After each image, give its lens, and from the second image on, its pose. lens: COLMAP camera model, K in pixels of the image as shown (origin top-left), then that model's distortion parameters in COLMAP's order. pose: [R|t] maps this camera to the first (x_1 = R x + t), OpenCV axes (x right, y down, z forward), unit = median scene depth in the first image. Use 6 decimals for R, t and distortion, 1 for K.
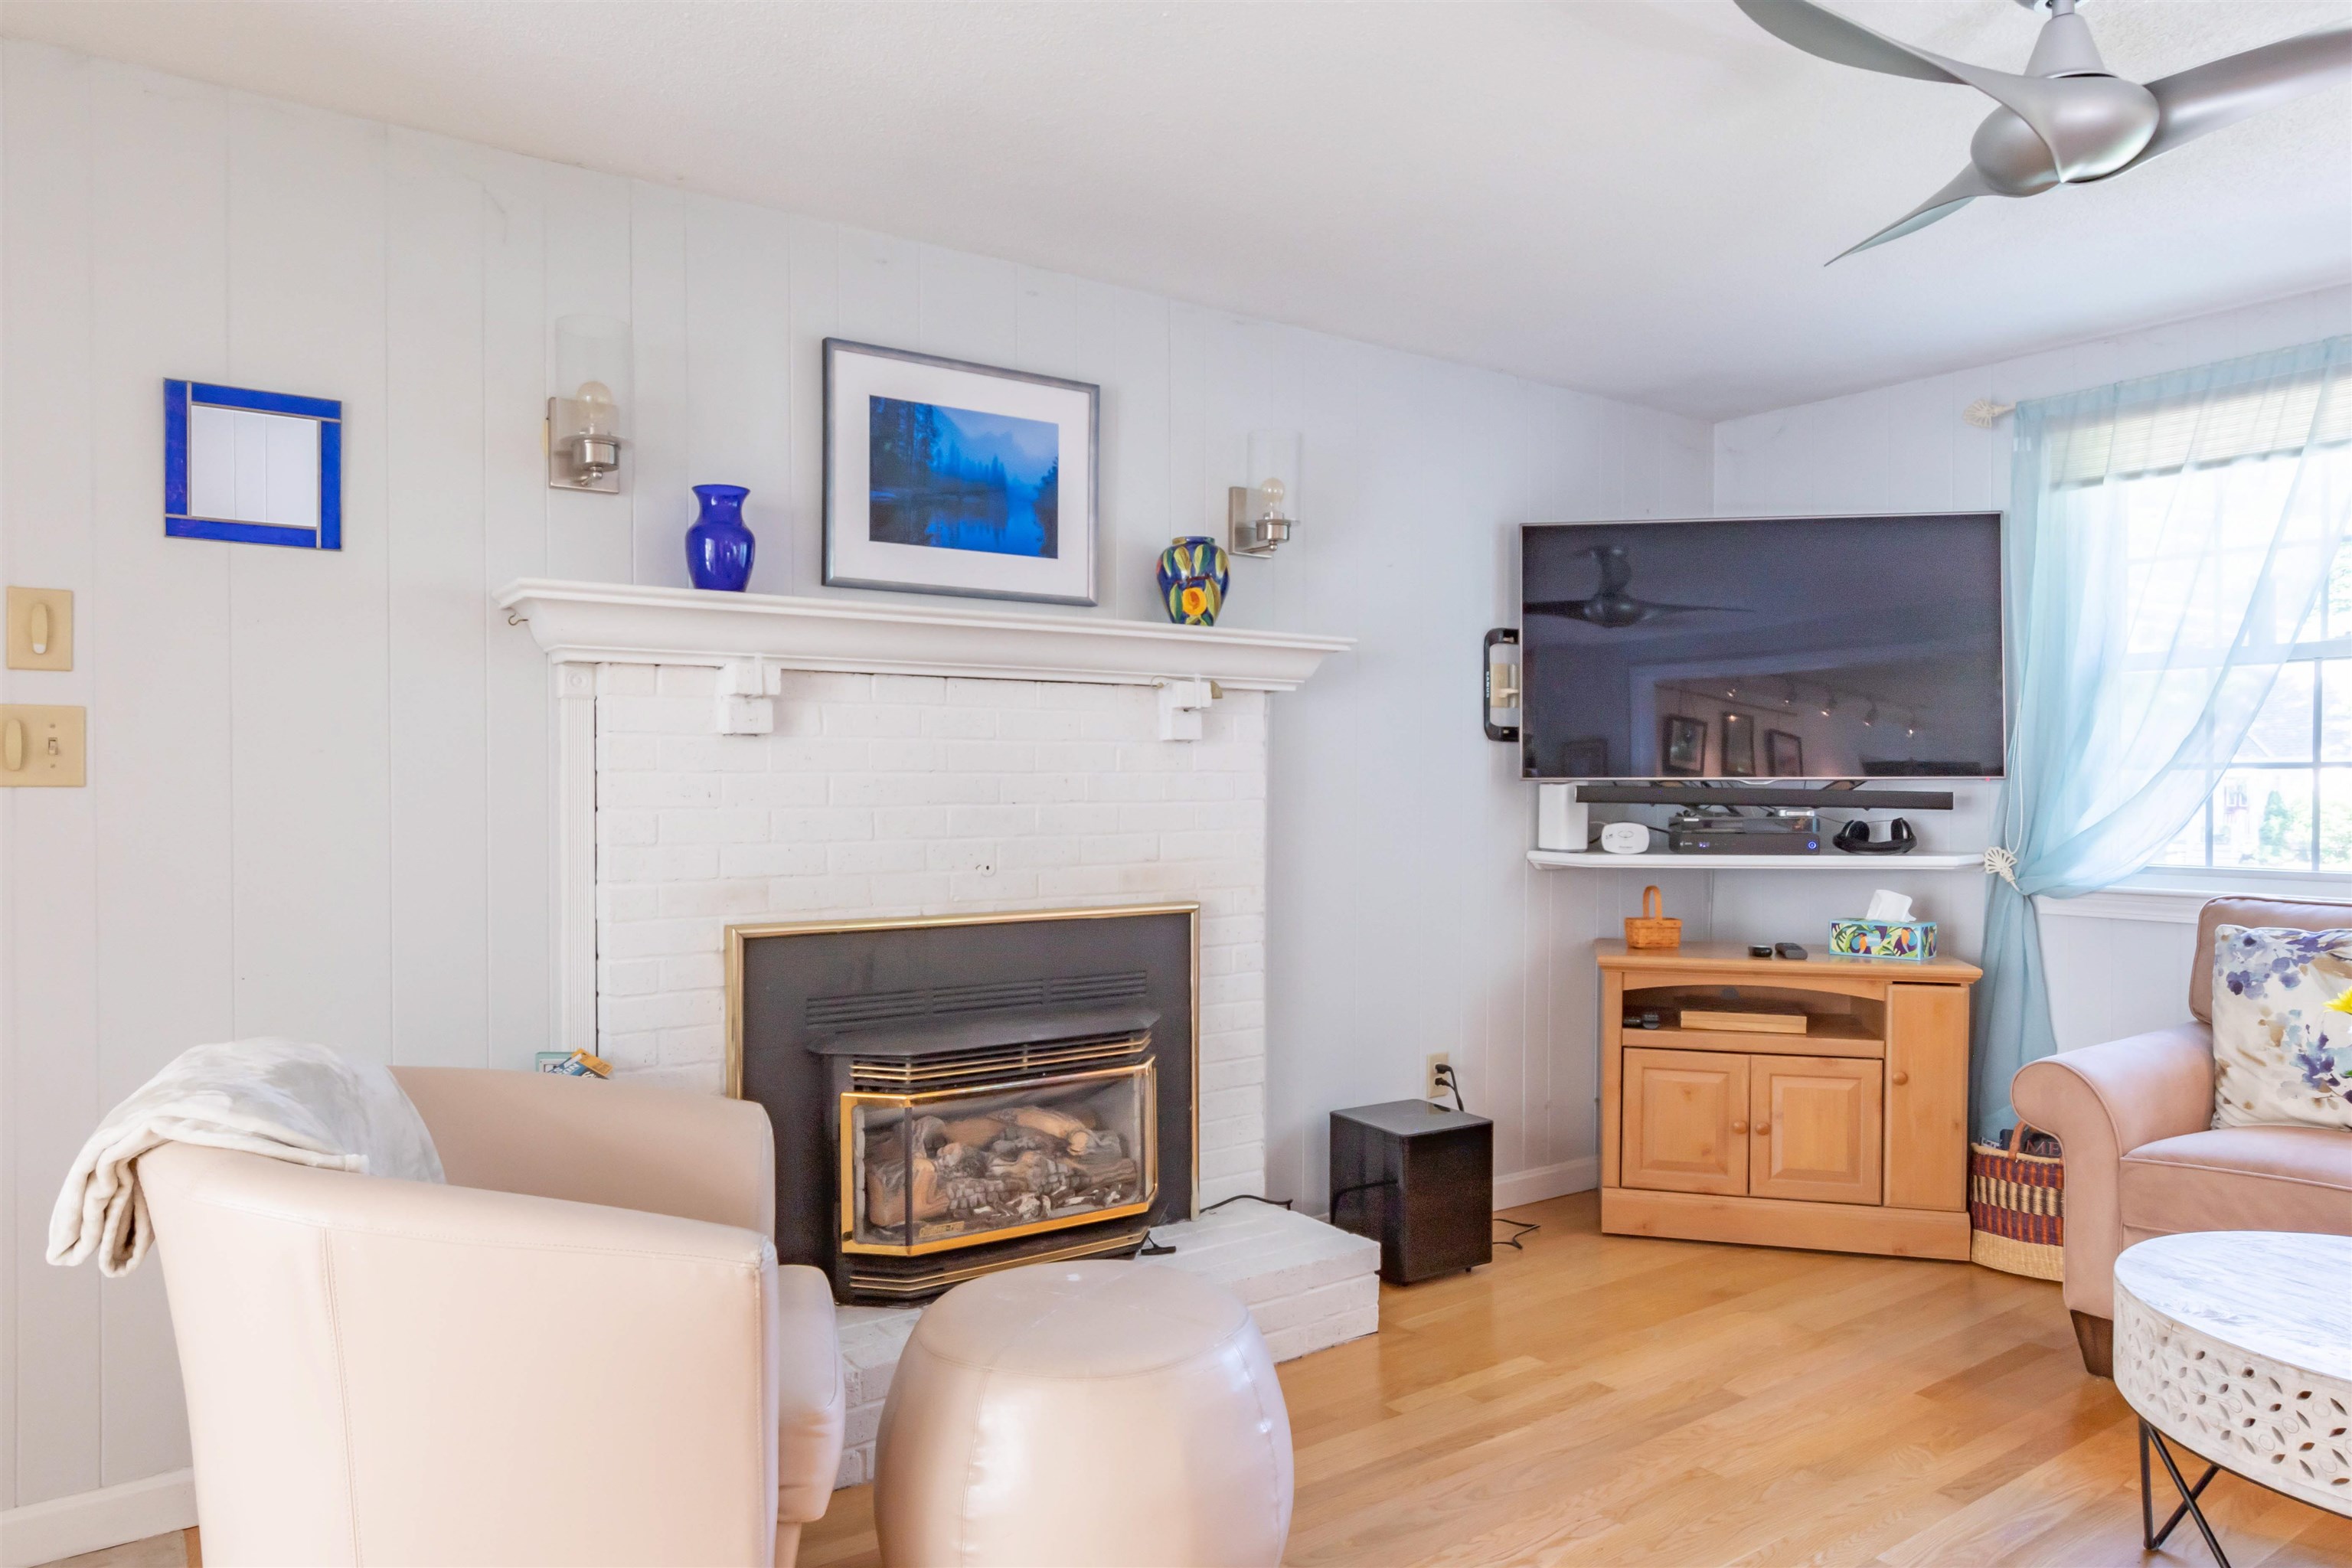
lens RADIAL K [[1551.2, 0, 1178.2], [0, 1551.2, 844.9], [0, 0, 1]] dist [-0.003991, -0.001379]
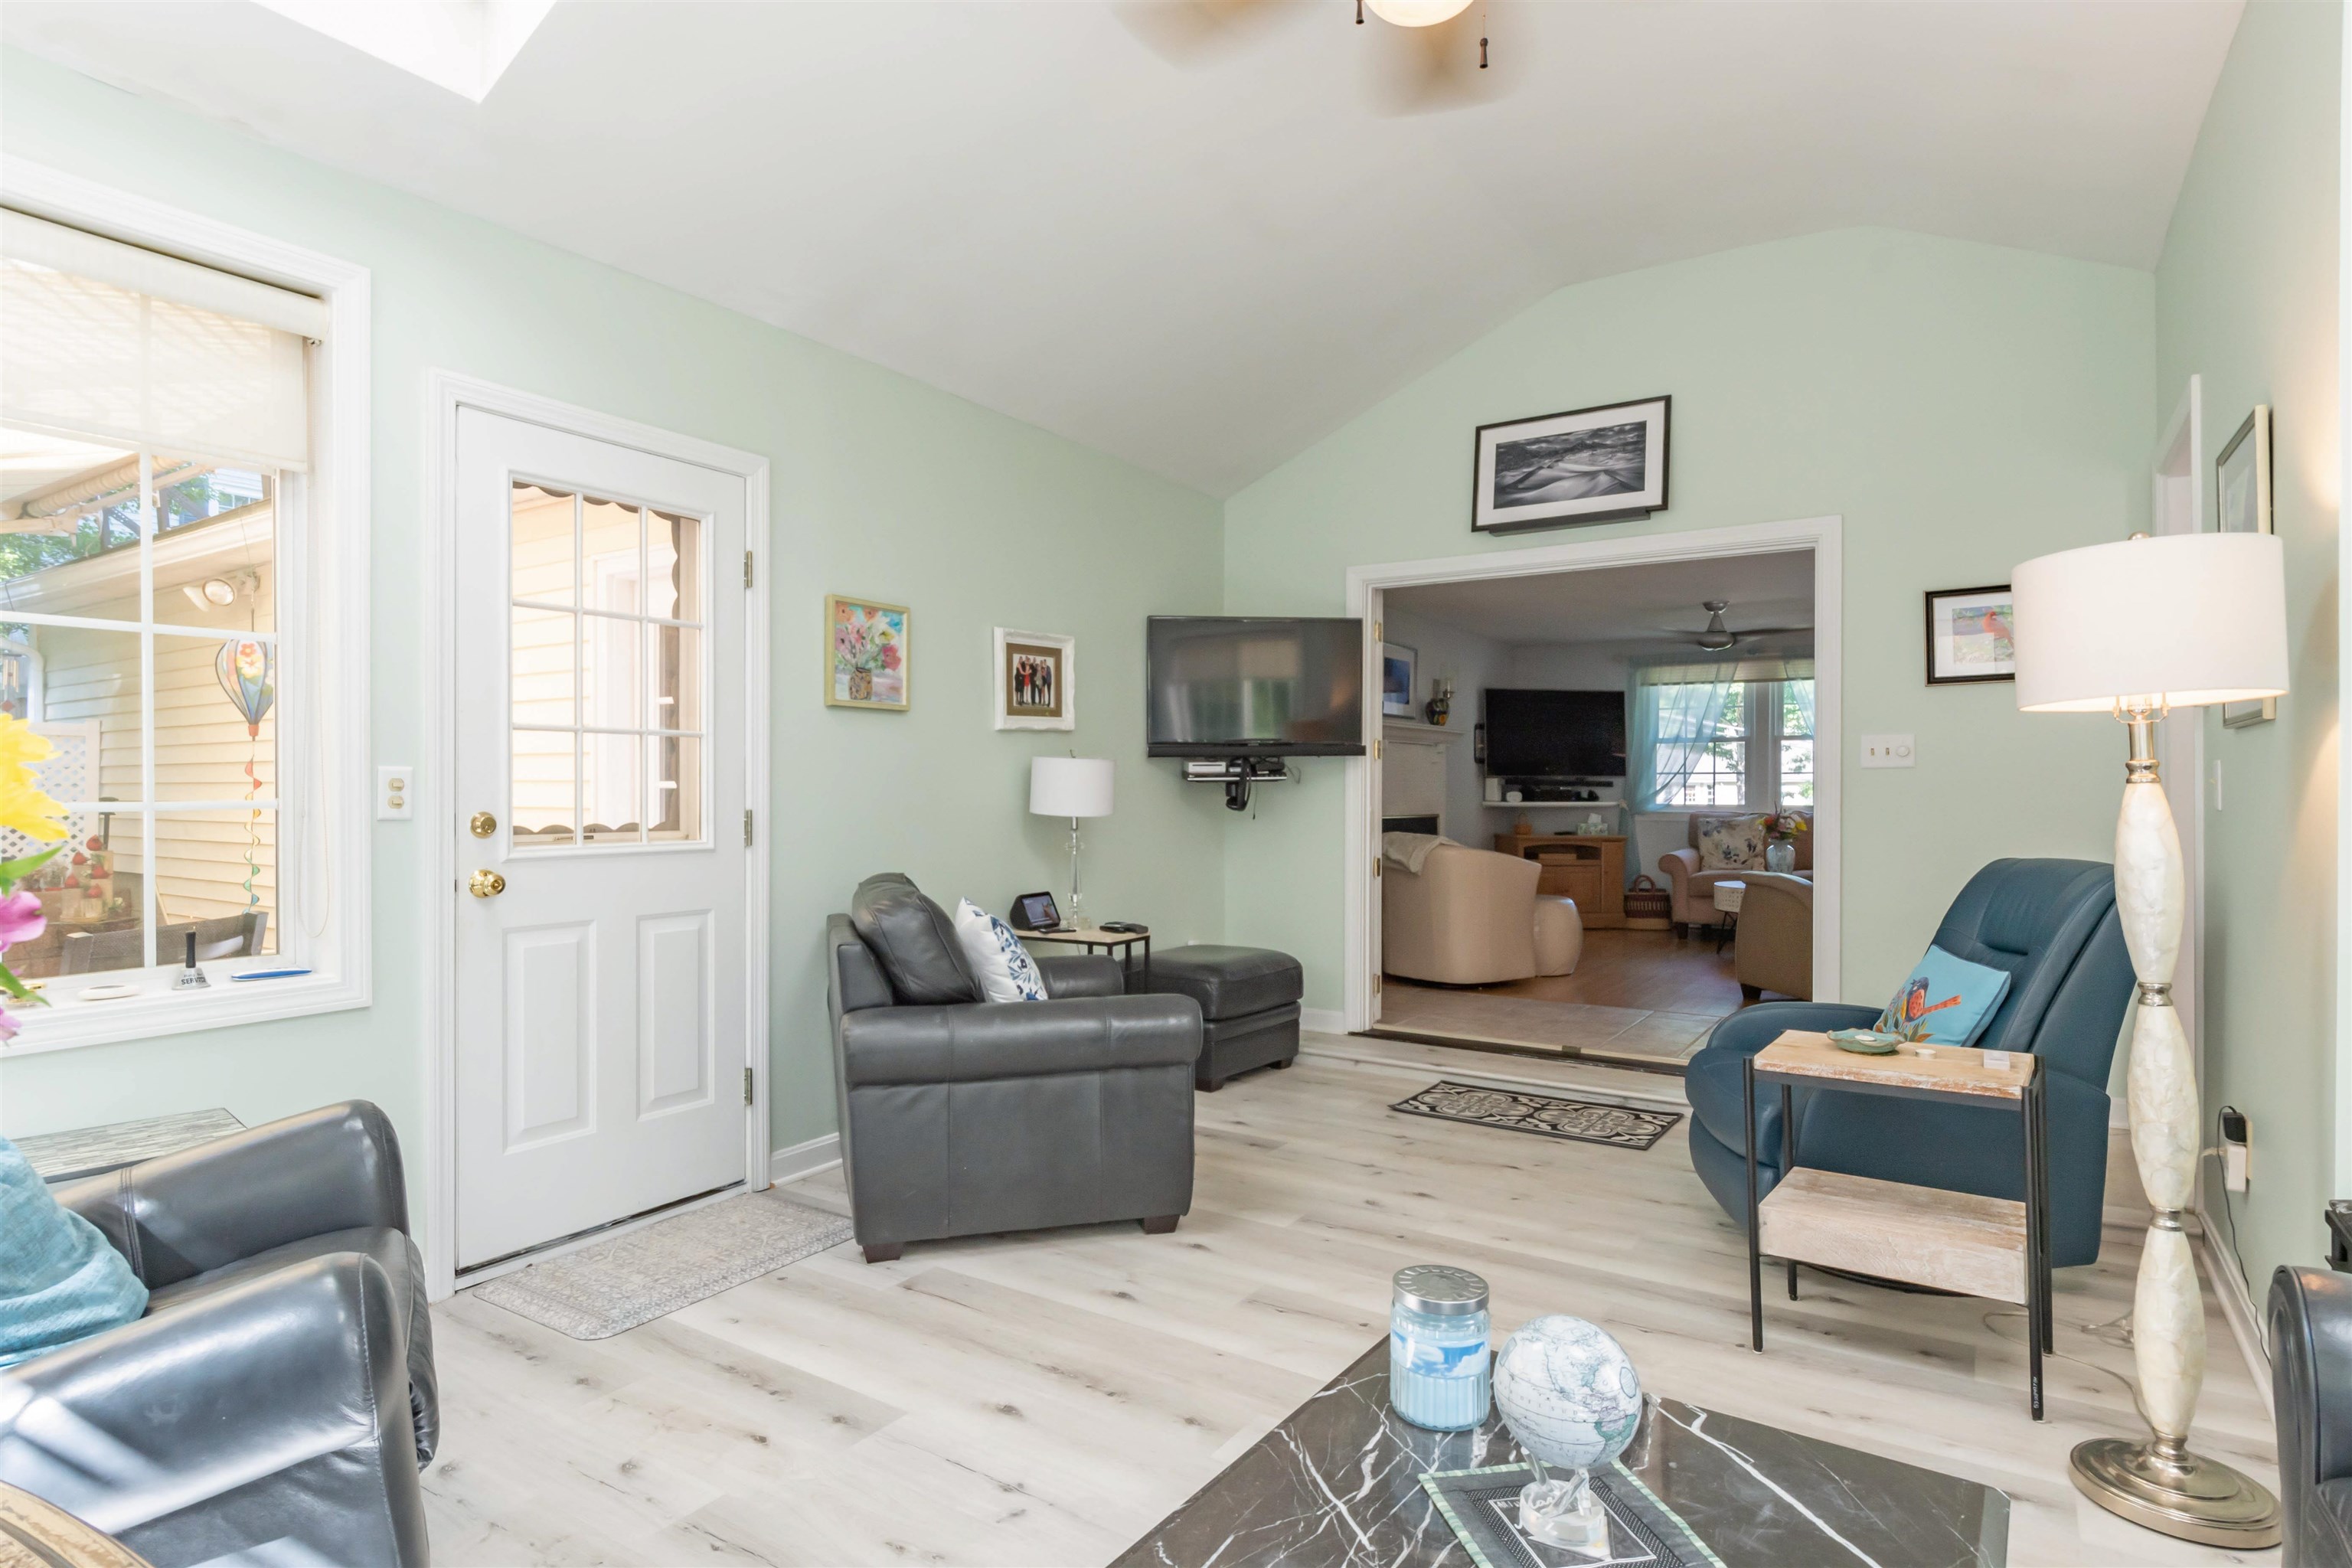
lens RADIAL K [[1246.6, 0, 1170.1], [0, 1246.6, 799.9], [0, 0, 1]] dist [0.002061, 0.000280]
pose [[0.937210, -0.000005, 0.348767, -1.196315], [0.011041, 0.999499, -0.029655, 0.068071], [-0.348592, 0.031643, 0.936740, -1.024841]]
